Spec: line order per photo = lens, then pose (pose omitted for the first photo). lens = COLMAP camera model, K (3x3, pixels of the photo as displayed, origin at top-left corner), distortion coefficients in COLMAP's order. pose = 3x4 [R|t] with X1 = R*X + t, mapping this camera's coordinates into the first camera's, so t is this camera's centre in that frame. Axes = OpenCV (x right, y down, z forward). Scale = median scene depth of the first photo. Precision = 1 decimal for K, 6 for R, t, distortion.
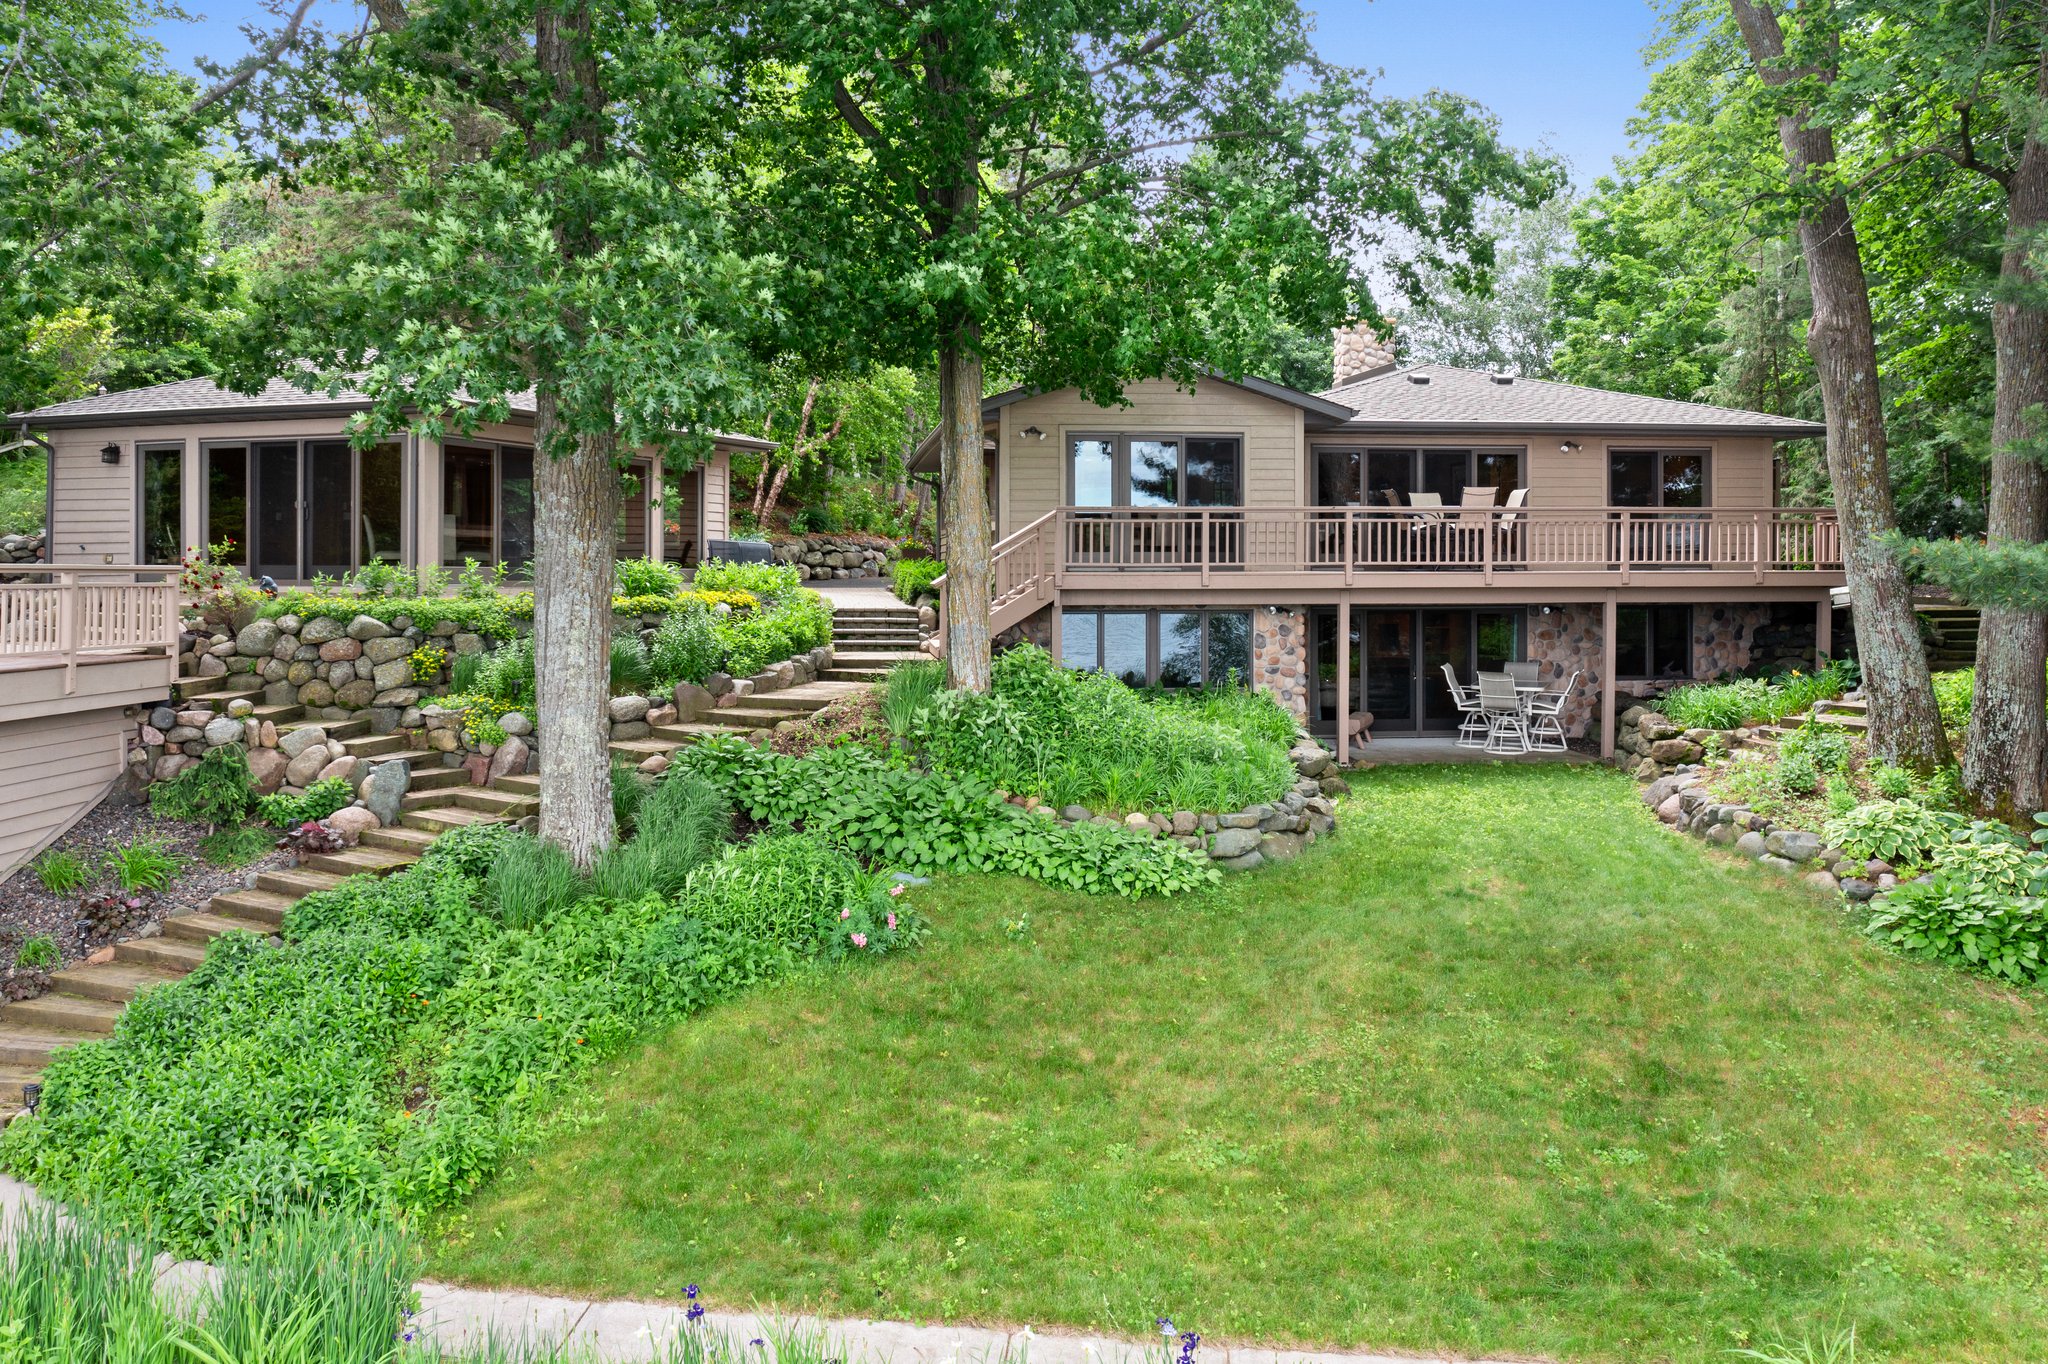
lens RADIAL K [[1641.3, 0, 1019.4], [0, 1641.3, 569.5], [0, 0, 1]] dist [-0.020390, 0.004072]
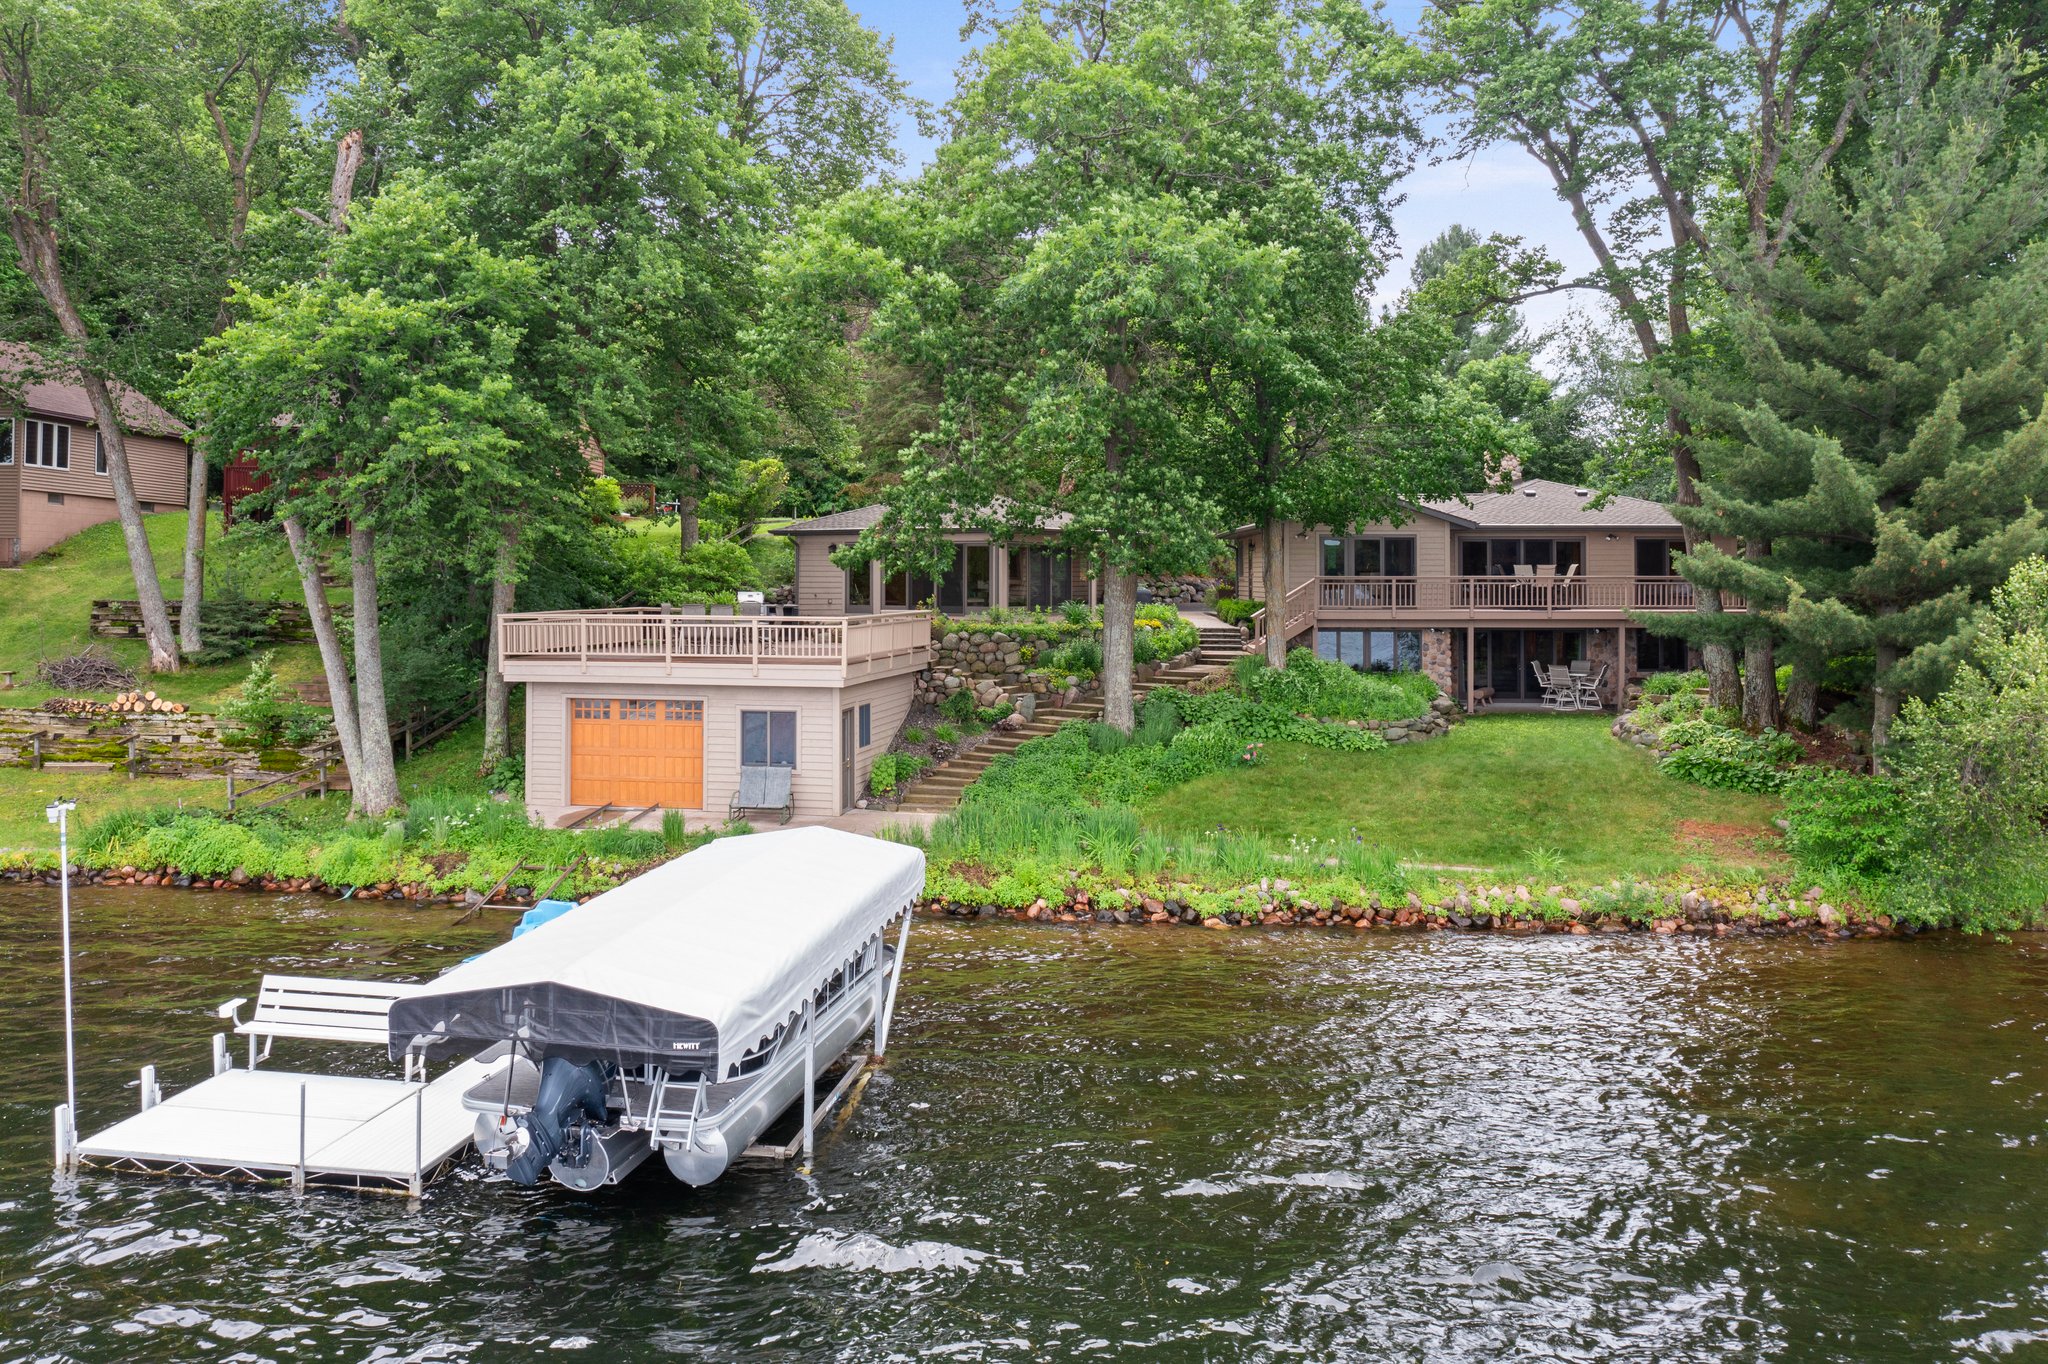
lens RADIAL K [[1643.5, 0, 1023.4], [0, 1643.5, 570.1], [0, 0, 1]] dist [-0.005640, -0.004567]
pose [[0.989625, 0.001582, -0.143667, -0.050304], [-0.001899, 0.999996, -0.002068, -0.052343], [0.143663, 0.002319, 0.989624, -1.227555]]
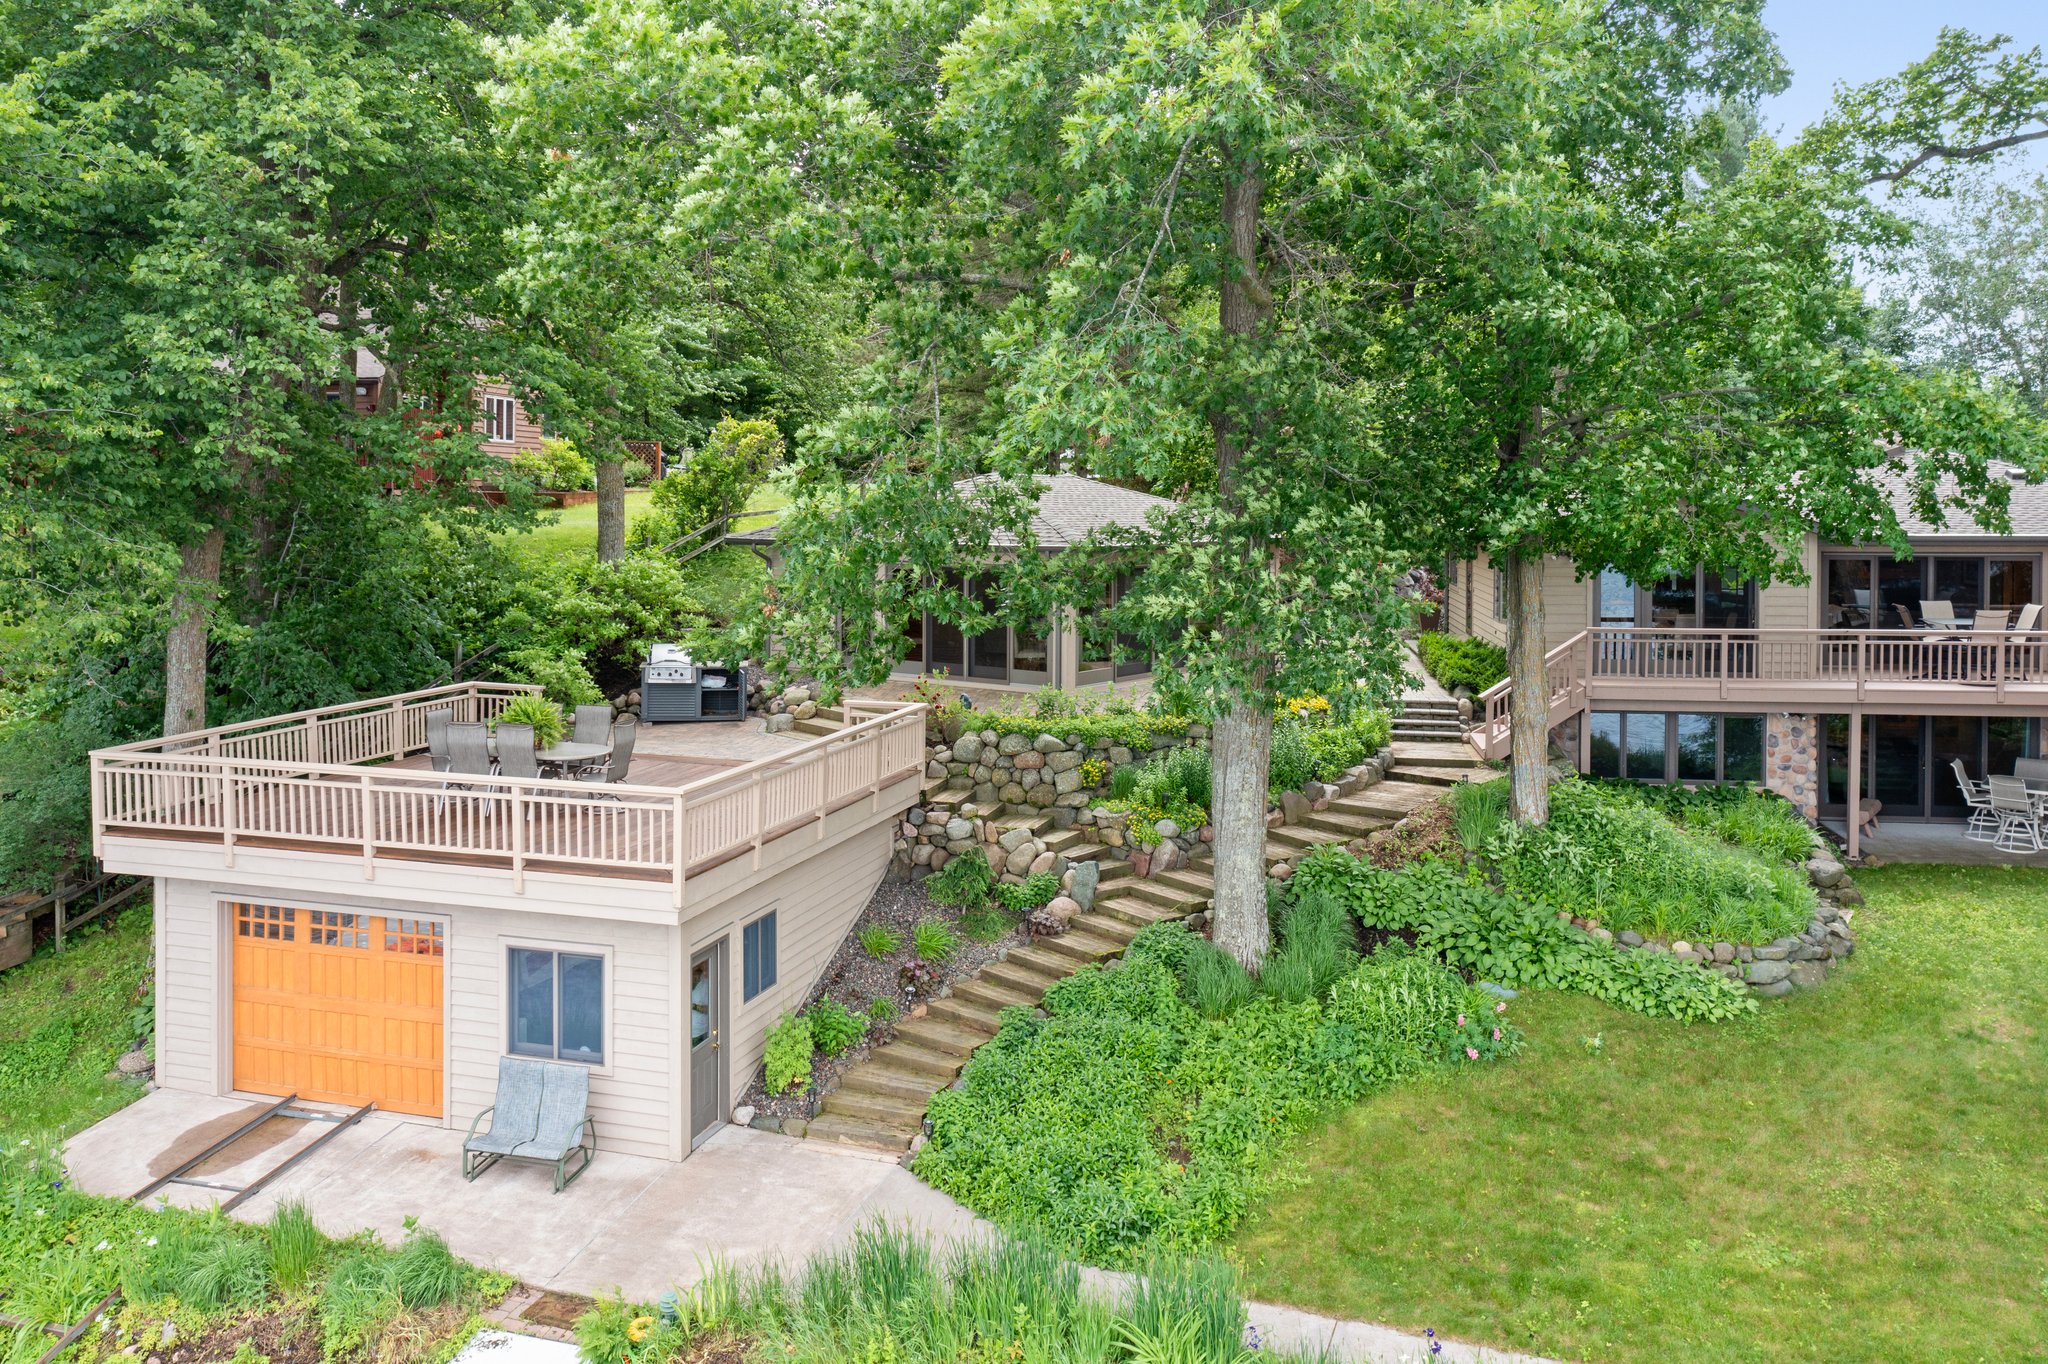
lens RADIAL K [[1654.7, 0, 1022.2], [0, 1654.7, 516.2], [0, 0, 1]] dist [-0.015736, -0.003301]
pose [[0.967069, 0.004847, -0.254466, -0.085535], [-0.000573, 0.999858, 0.016865, -0.173791], [0.254512, -0.016164, 0.966935, -0.290858]]
